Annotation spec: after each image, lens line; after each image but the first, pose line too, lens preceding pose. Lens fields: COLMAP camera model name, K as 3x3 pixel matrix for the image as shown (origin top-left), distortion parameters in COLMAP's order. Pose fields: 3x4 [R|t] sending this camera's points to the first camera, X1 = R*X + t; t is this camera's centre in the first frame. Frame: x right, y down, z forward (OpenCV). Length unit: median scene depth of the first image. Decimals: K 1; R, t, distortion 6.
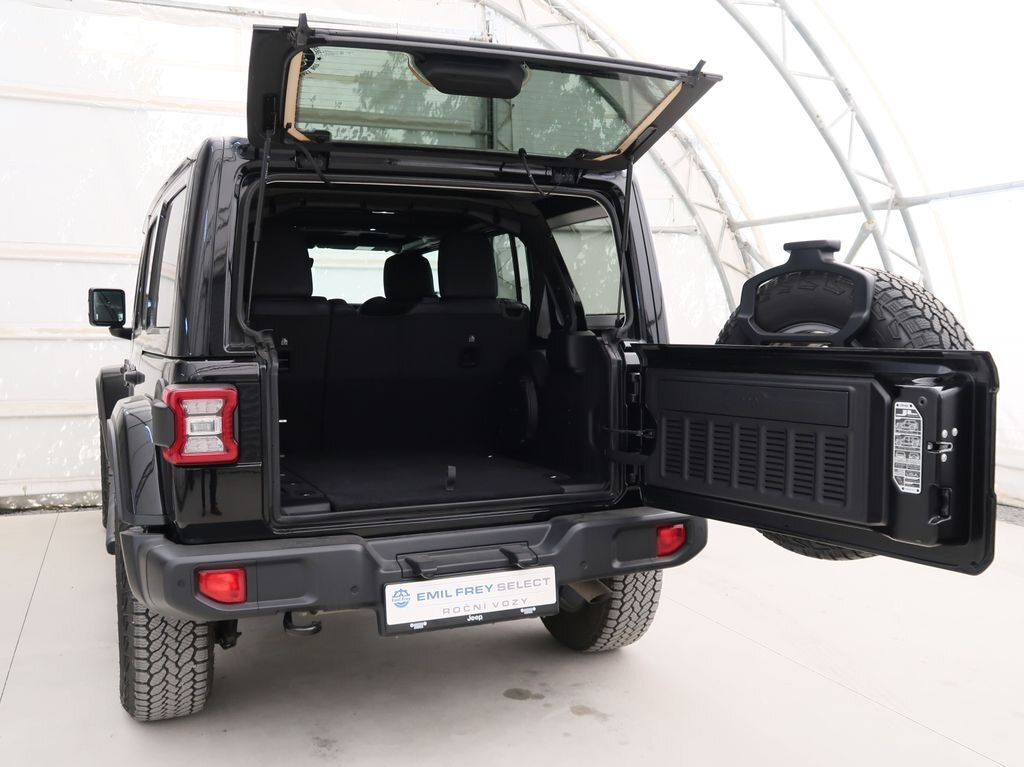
lens RADIAL K [[979.4, 0, 488.9], [0, 979.4, 396.8], [0, 0, 1]] dist [0.002647, 0.002821]
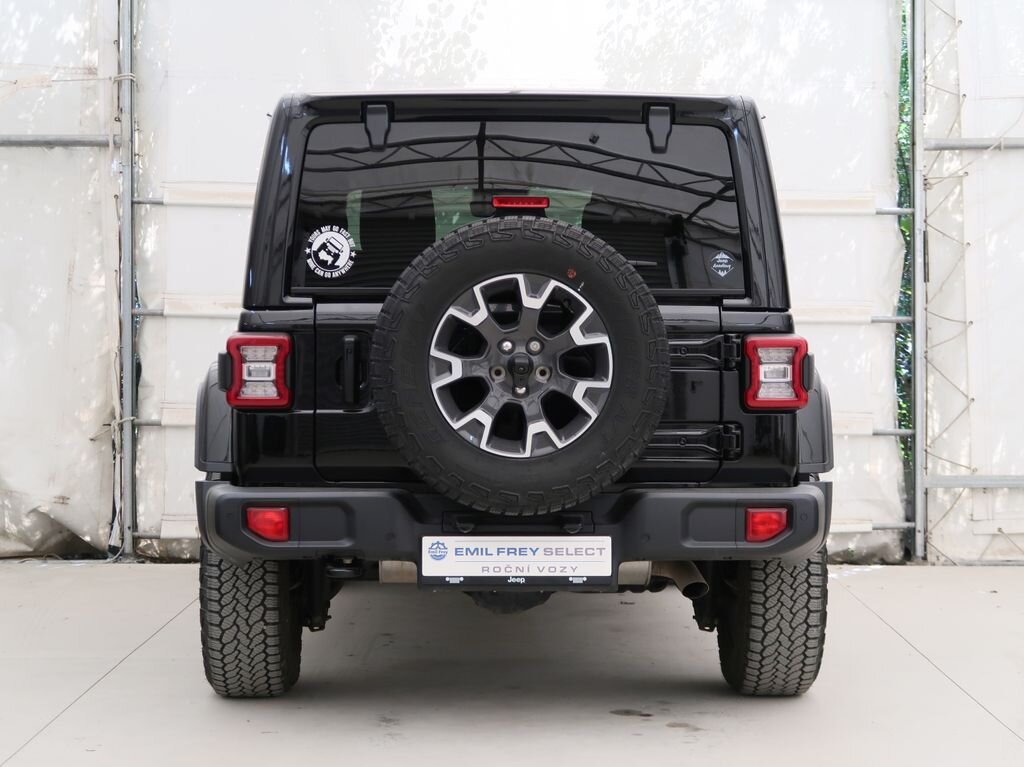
lens RADIAL K [[2324.6, 0, 512.0], [0, 2324.6, 383.5], [0, 0, 1]] dist [-0.004451, 0.042902]
pose [[0.933259, 0.017452, -0.358779, 0.761136], [-0.036696, 0.998225, -0.046898, 0.133281], [0.357324, 0.056934, 0.932244, -1.091795]]
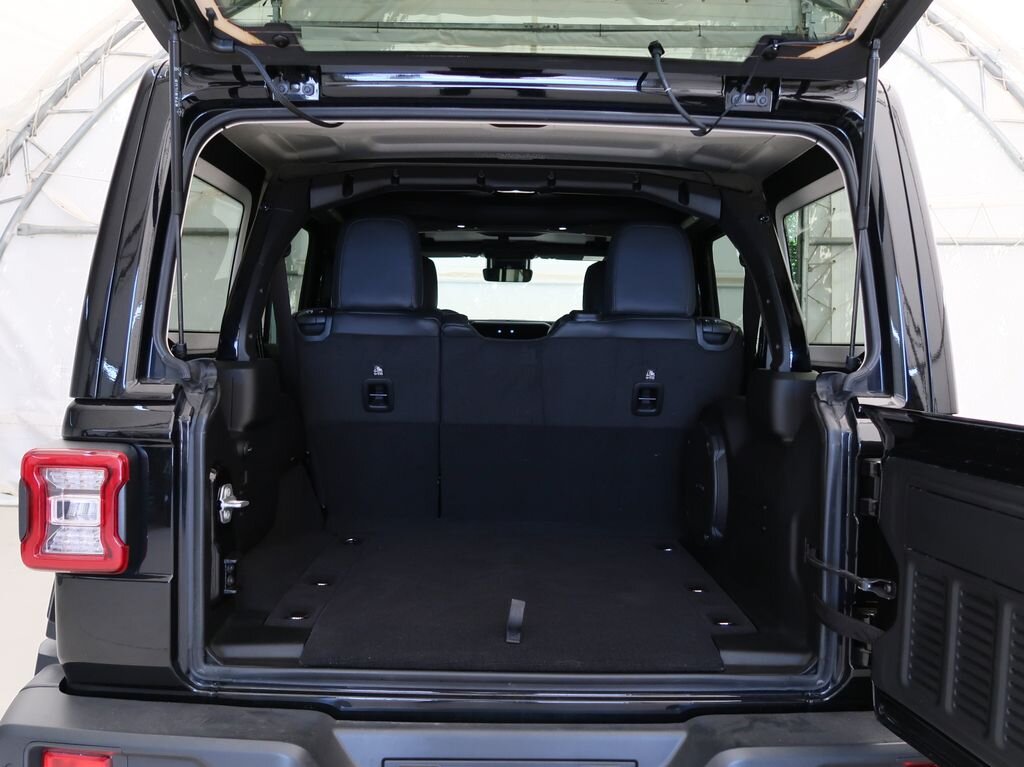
lens RADIAL K [[833.3, 0, 521.5], [0, 833.3, 367.6], [0, 0, 1]] dist [-0.007931, -0.002160]
pose [[0.926649, 0.036312, -0.374169, 0.145307], [-0.051816, 0.998161, -0.031457, -0.052121], [0.372339, 0.048537, 0.926827, 0.543559]]
